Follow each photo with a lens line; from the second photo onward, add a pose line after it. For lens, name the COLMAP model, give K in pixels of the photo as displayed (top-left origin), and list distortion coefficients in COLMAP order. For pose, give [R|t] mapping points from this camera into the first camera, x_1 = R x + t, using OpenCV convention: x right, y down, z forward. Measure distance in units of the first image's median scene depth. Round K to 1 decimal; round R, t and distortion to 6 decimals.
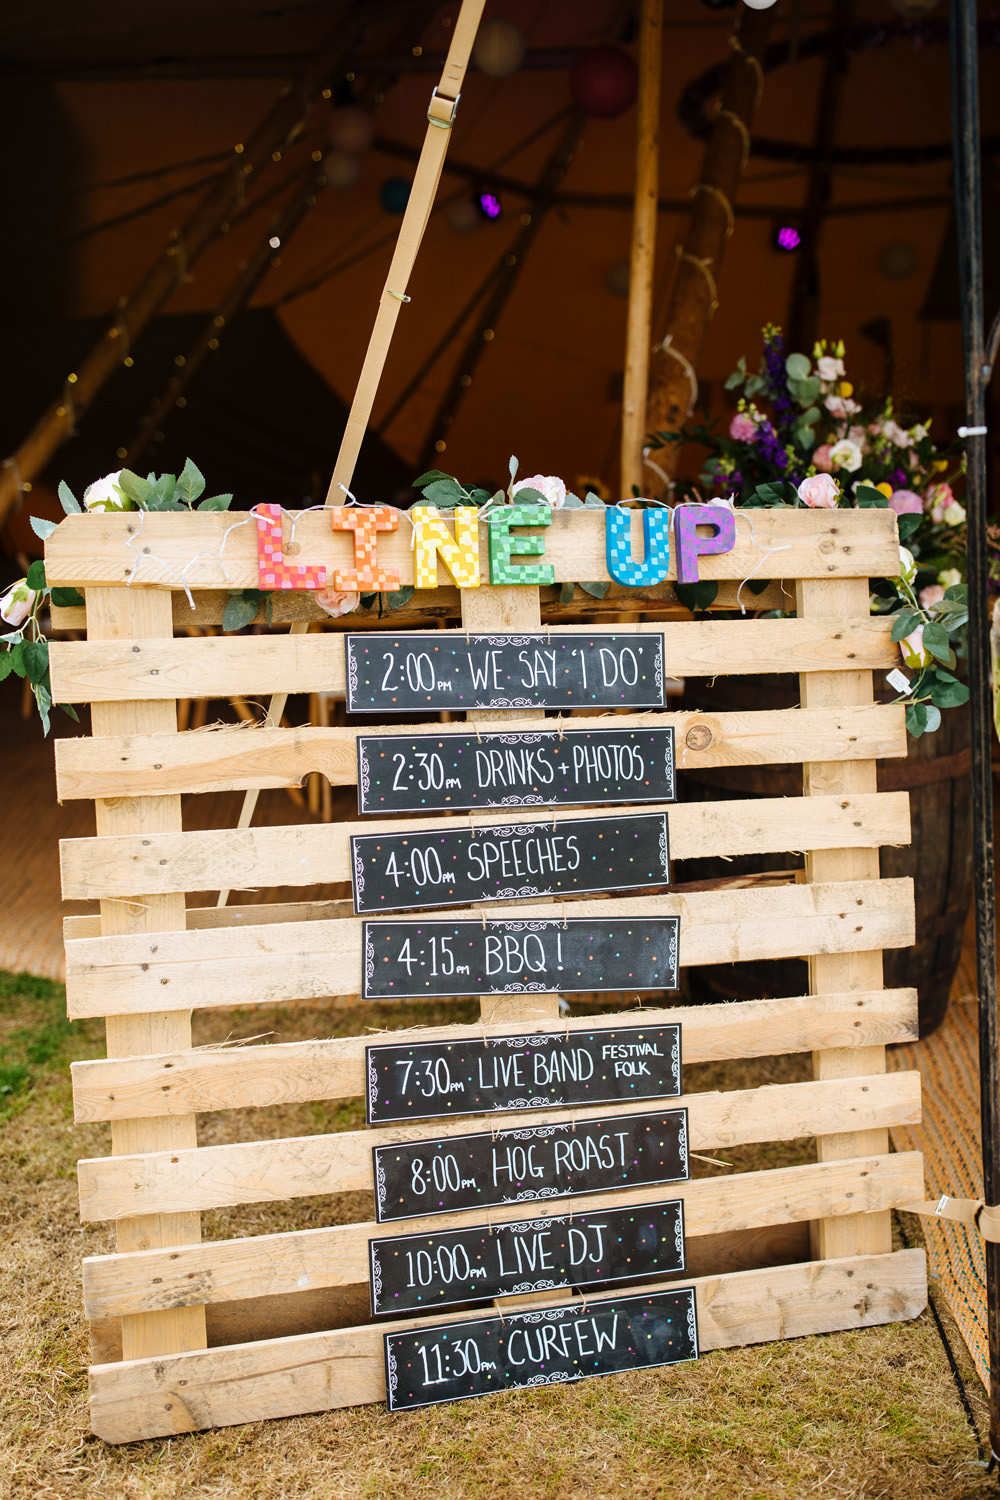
lens RADIAL K [[1514.7, 0, 502.8], [0, 1514.7, 754.8], [0, 0, 1]] dist [-0.018209, 0.000000]
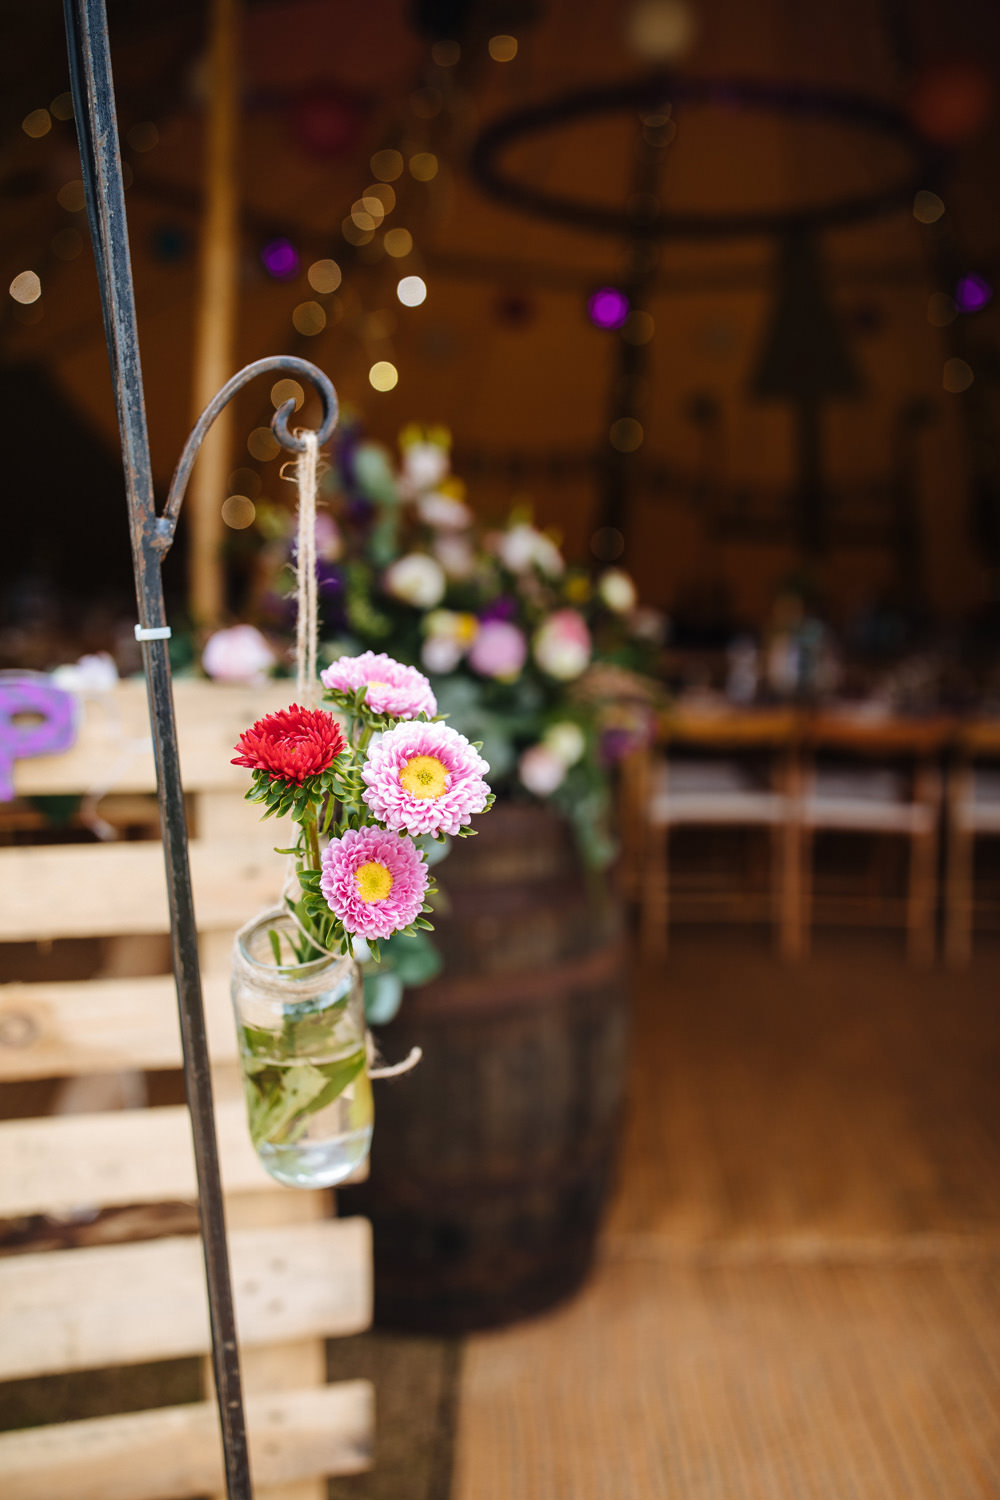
lens RADIAL K [[1514.7, 0, 497.4], [0, 1514.7, 745.1], [0, 0, 1]] dist [-0.018209, 0.000000]
pose [[0.997260, 0.027765, 0.068564, 0.278143], [-0.024719, 0.998686, -0.044886, -0.105039], [-0.069721, 0.043068, 0.996636, 0.305672]]
